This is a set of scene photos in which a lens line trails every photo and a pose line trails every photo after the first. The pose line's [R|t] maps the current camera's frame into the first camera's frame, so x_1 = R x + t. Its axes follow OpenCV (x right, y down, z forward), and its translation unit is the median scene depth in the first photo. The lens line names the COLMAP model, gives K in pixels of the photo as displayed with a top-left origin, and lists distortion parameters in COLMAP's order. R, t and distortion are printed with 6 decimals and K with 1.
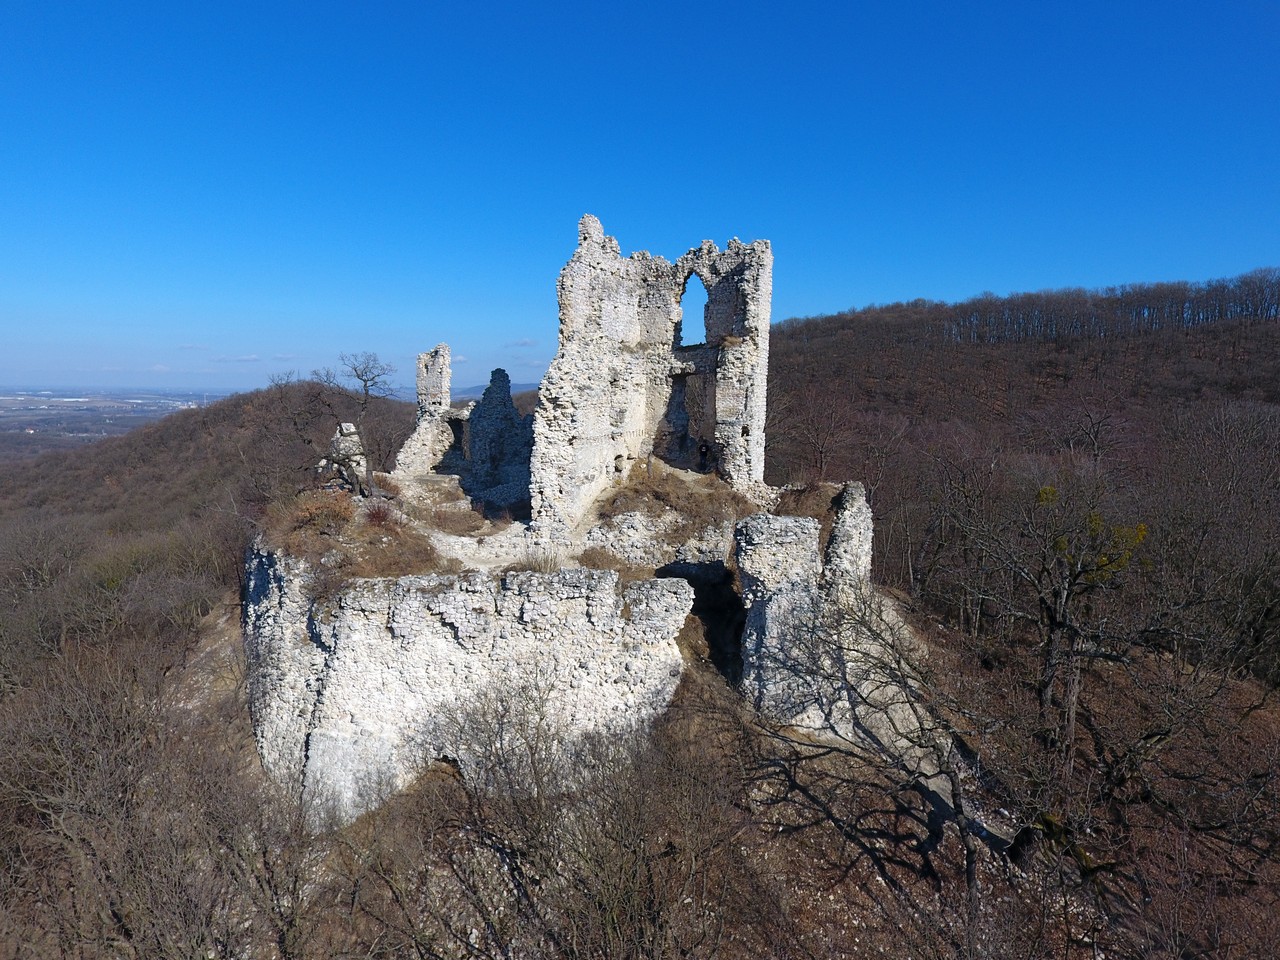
lens RADIAL K [[744.1, 0, 641.5], [0, 744.1, 480.7], [0, 0, 1]] dist [-0.000820, -0.001866]
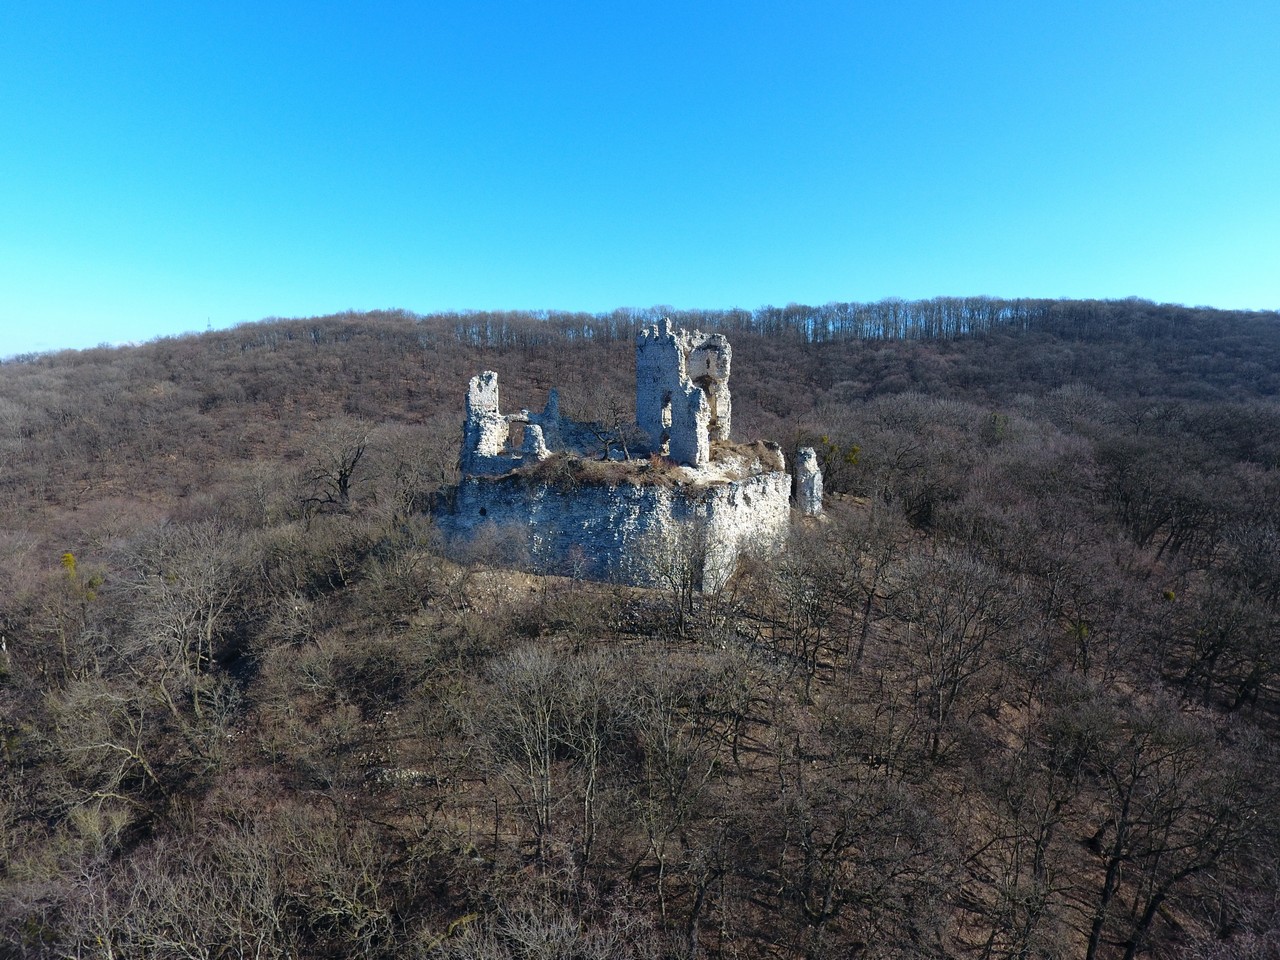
lens RADIAL K [[744.1, 0, 645.9], [0, 744.1, 476.5], [0, 0, 1]] dist [-0.000820, -0.001866]
pose [[0.687505, -0.086955, 0.720955, -1.856944], [0.085719, 0.995582, 0.038335, -0.005879], [-0.721103, 0.035444, 0.691921, -0.412787]]
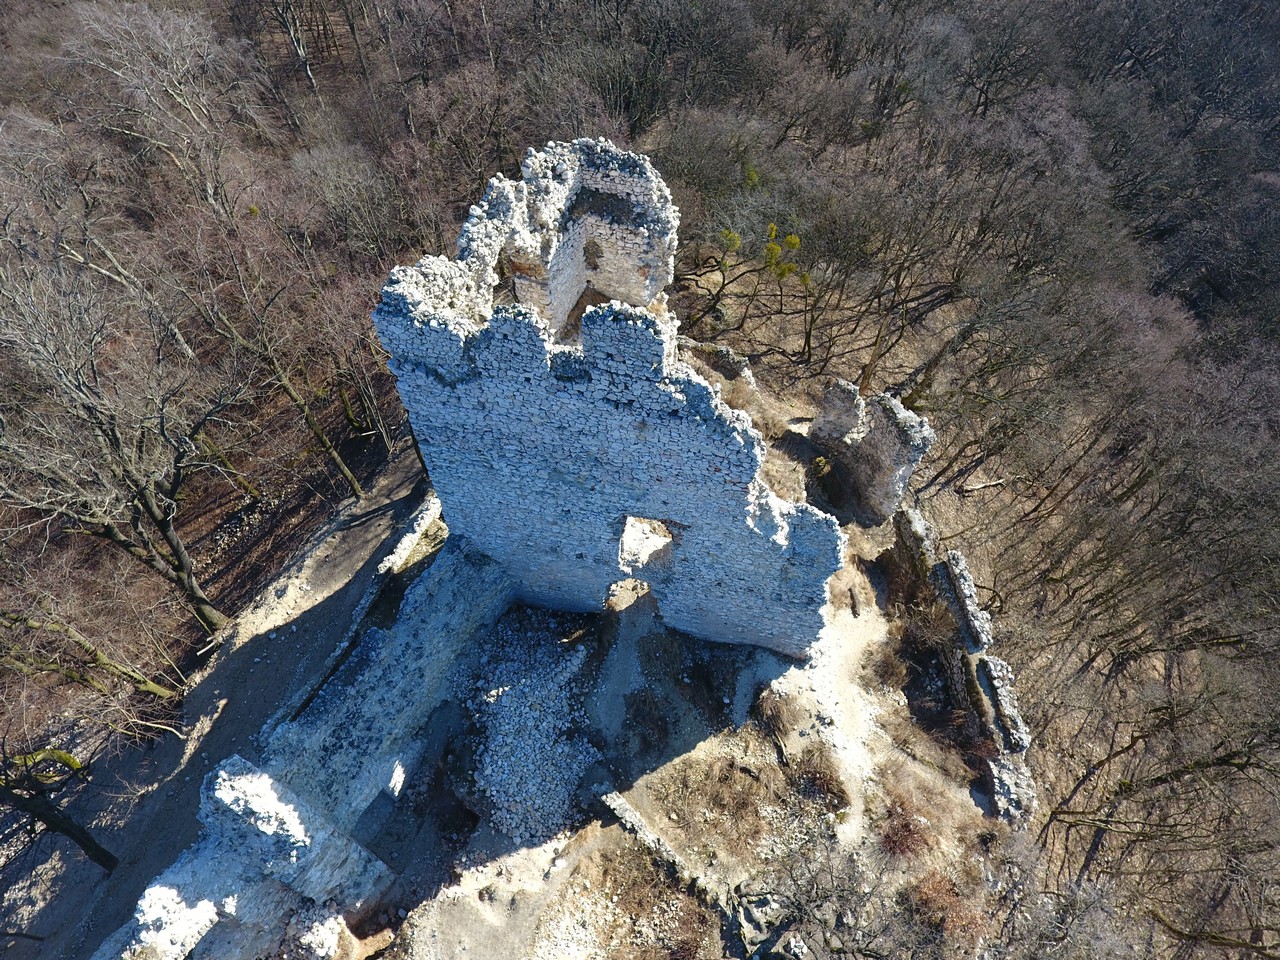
lens RADIAL K [[744.1, 0, 641.1], [0, 744.1, 481.9], [0, 0, 1]] dist [-0.000820, -0.001866]
pose [[-0.108943, -0.807954, 0.579088, -0.448164], [0.097692, 0.571033, 0.815094, -0.736801], [-0.989236, 0.145371, 0.016720, 1.151788]]
